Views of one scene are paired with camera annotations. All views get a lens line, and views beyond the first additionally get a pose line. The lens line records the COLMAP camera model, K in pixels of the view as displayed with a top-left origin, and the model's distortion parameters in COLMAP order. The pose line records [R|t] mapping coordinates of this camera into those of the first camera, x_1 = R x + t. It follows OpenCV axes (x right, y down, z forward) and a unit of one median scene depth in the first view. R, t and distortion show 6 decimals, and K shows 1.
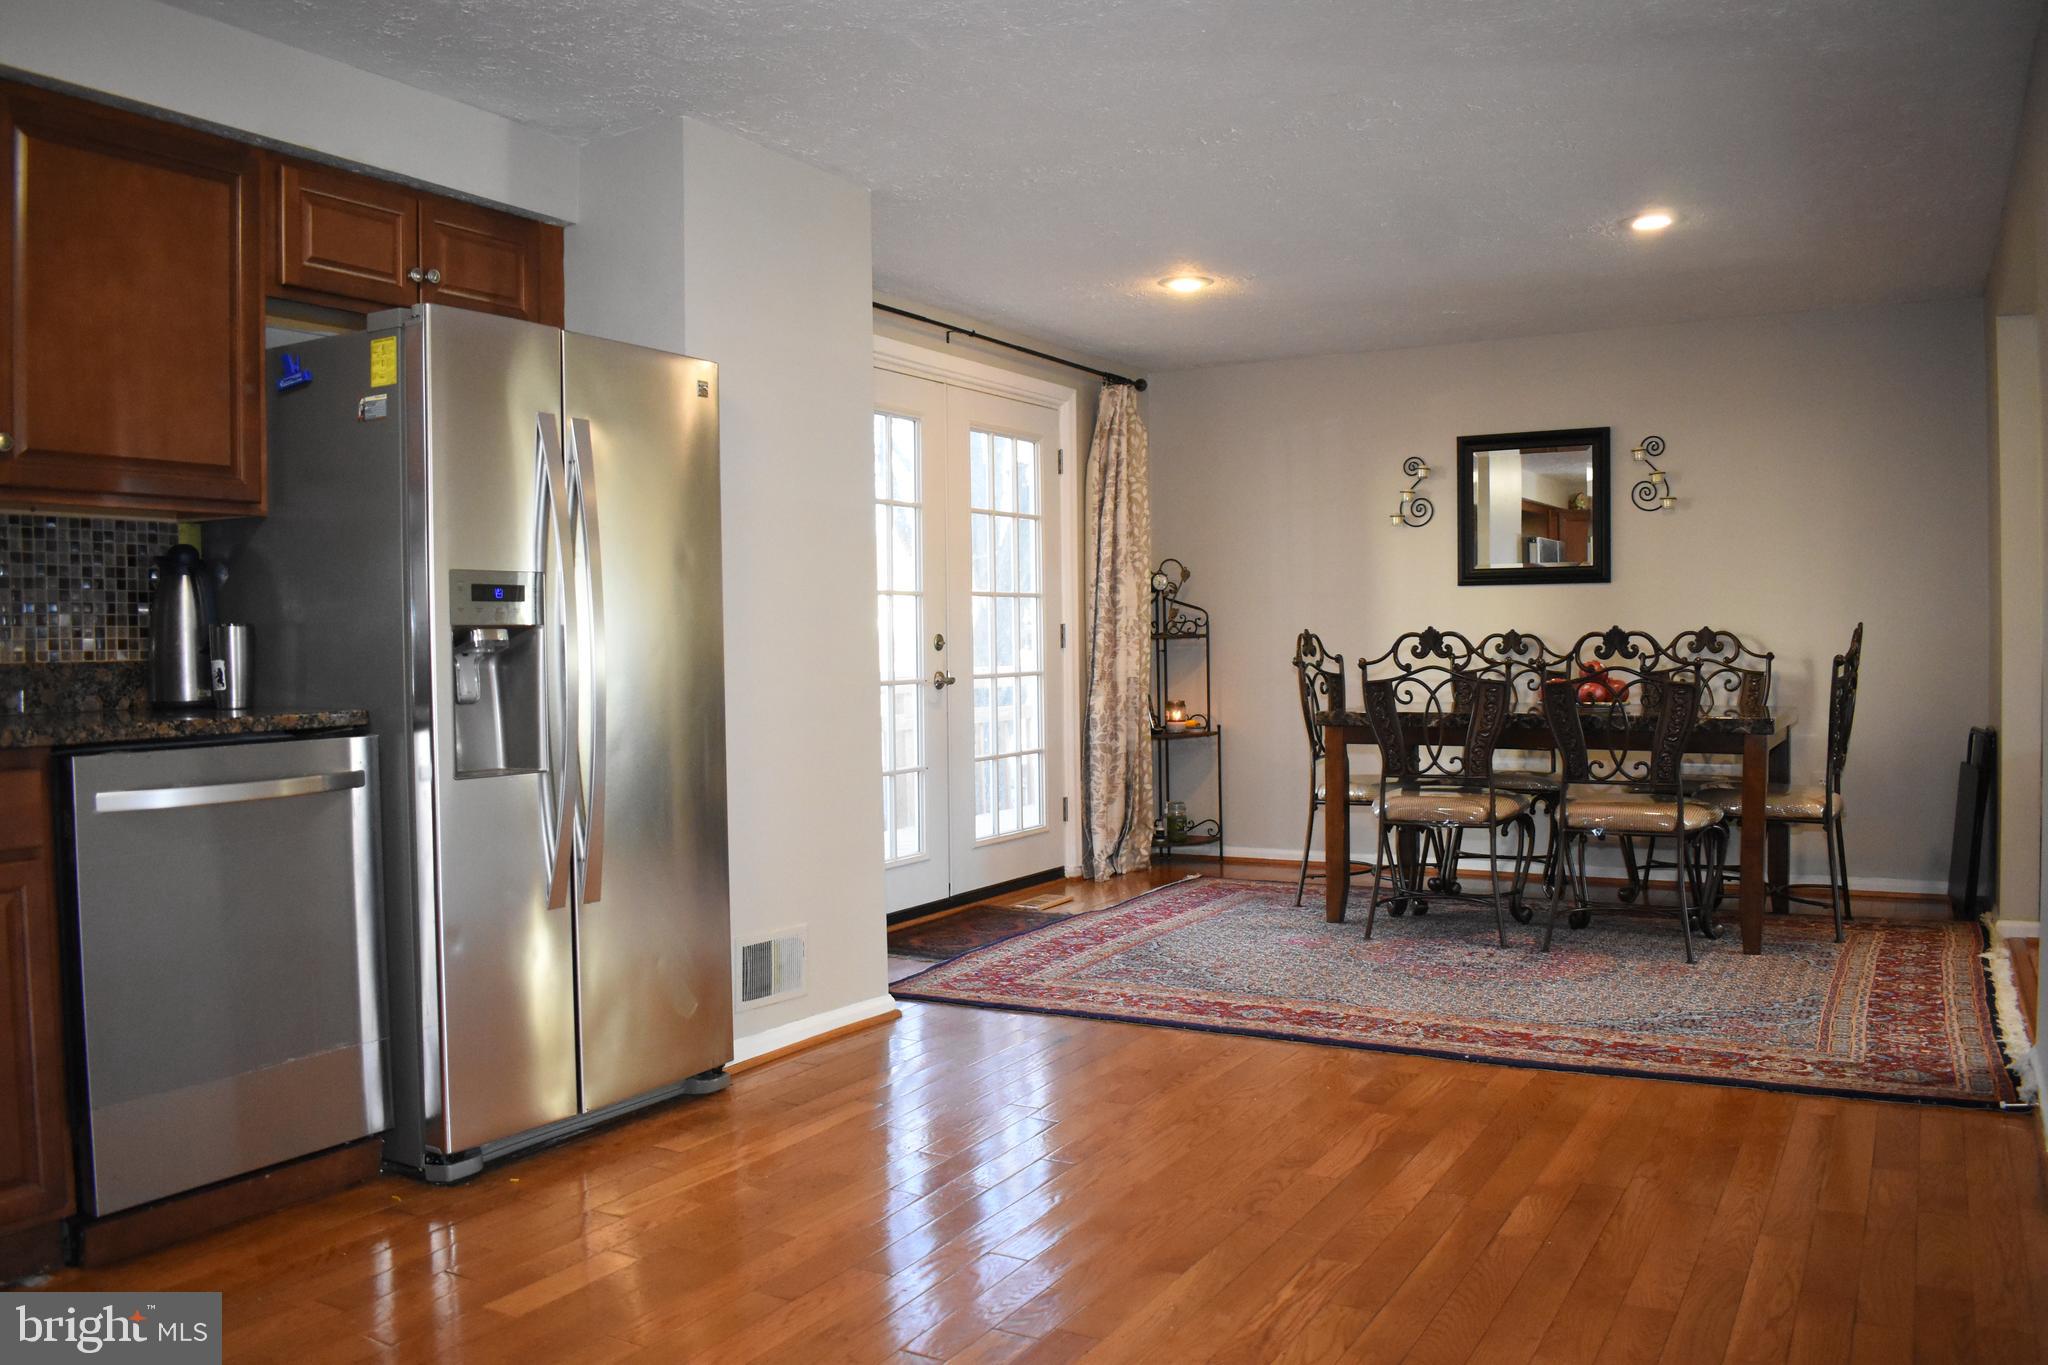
lens RADIAL K [[1654.0, 0, 1024.0], [0, 1654.0, 682.5], [0, 0, 1]] dist [-0.098520, 0.012323]
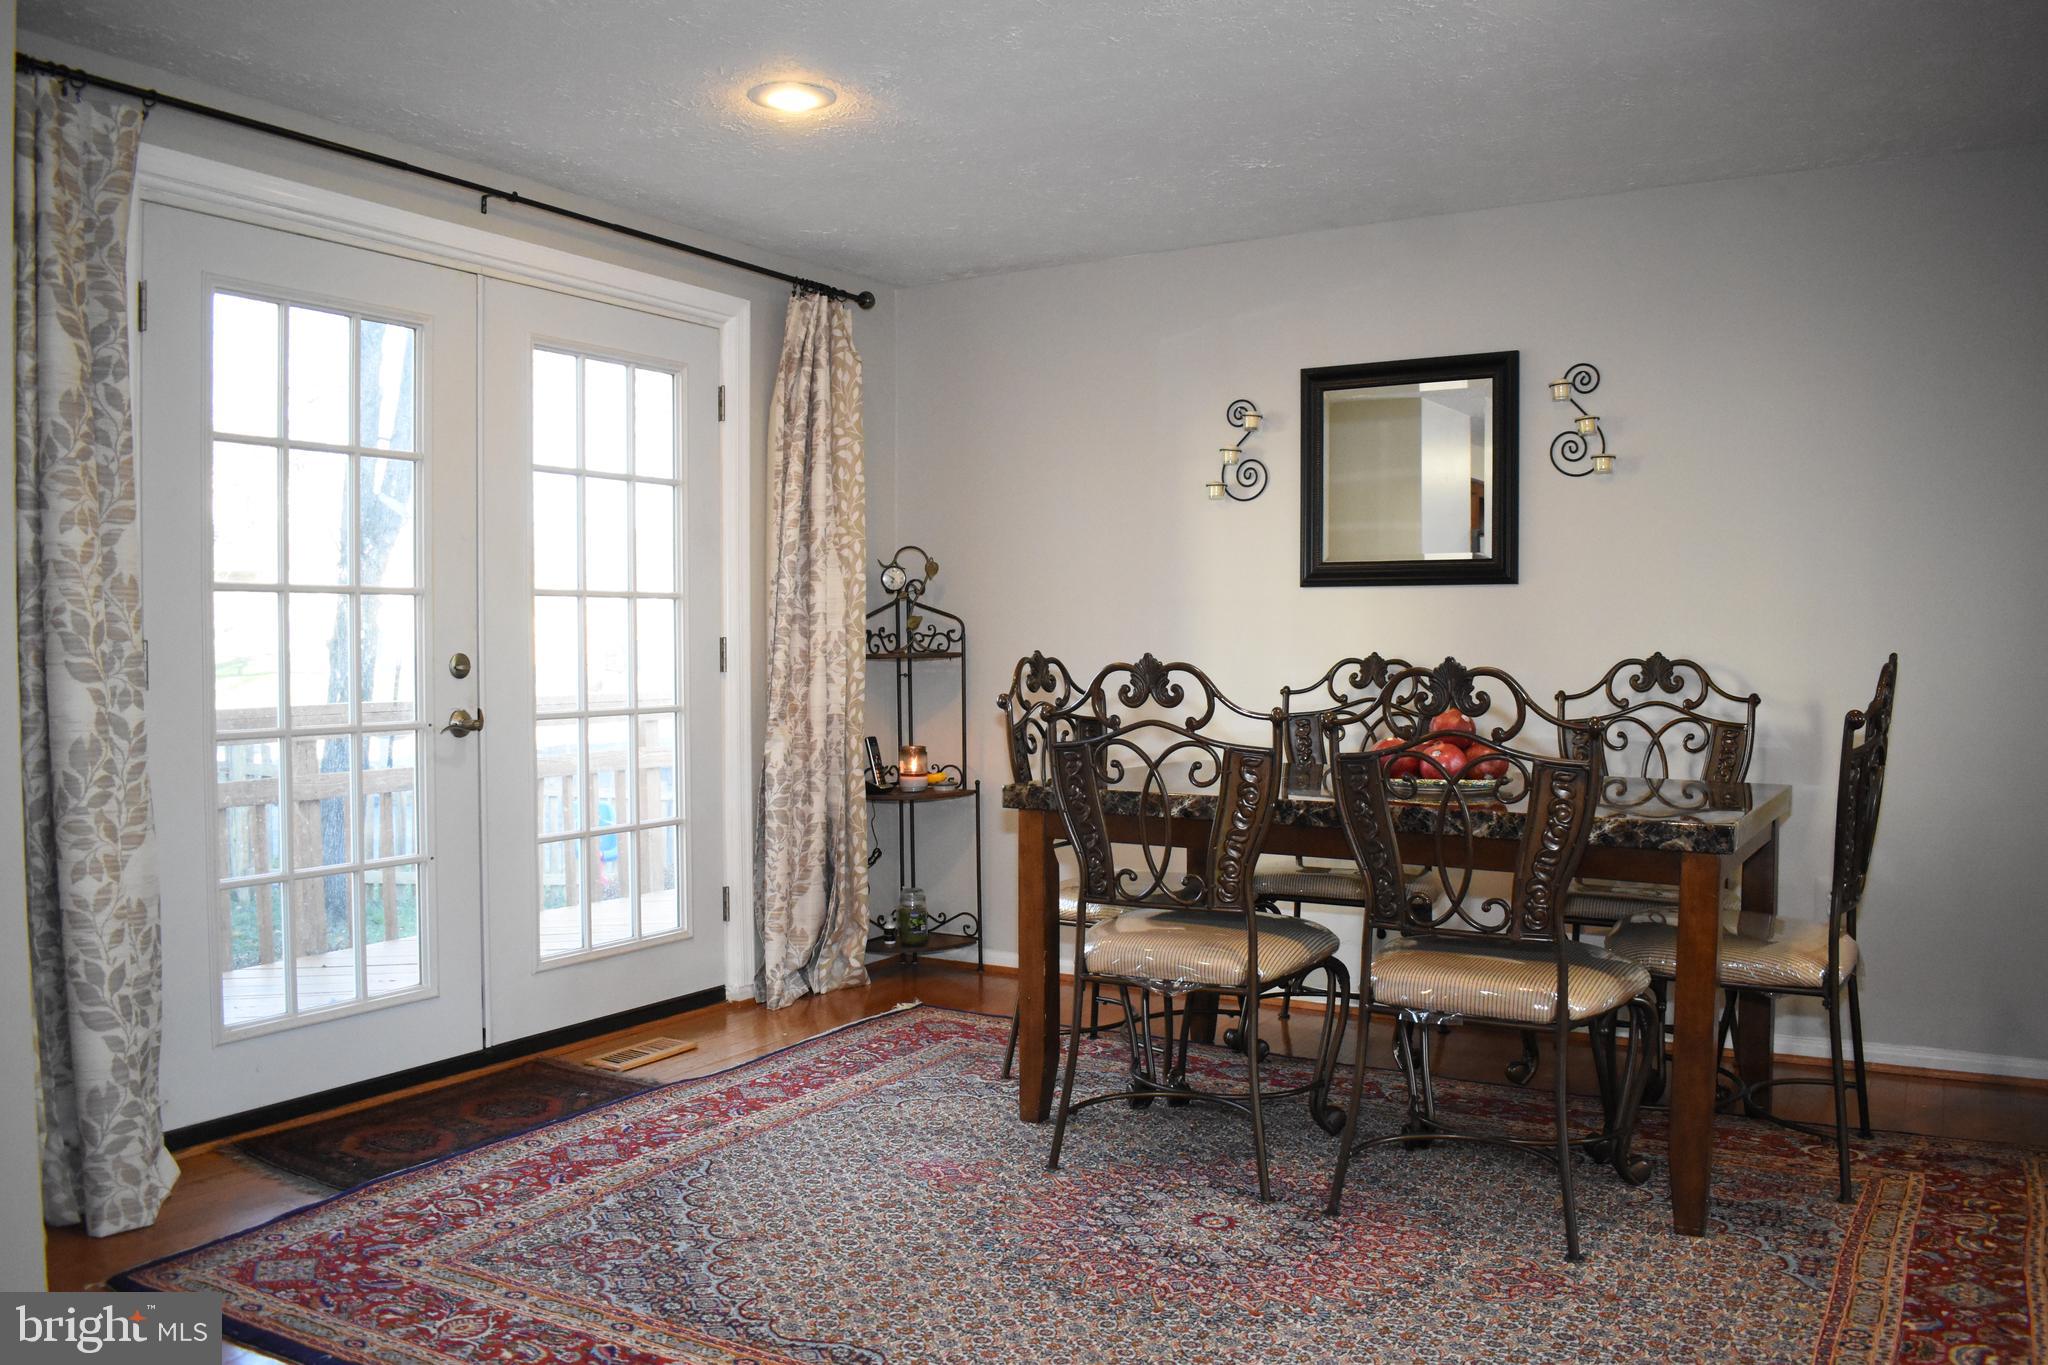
lens RADIAL K [[1654.0, 0, 1024.0], [0, 1654.0, 682.5], [0, 0, 1]] dist [-0.098520, 0.012323]
pose [[0.999678, 0.010980, -0.022857, 0.166098], [-0.010994, 0.999939, -0.000450, -0.017656], [0.022851, 0.000702, 0.999739, 0.312997]]
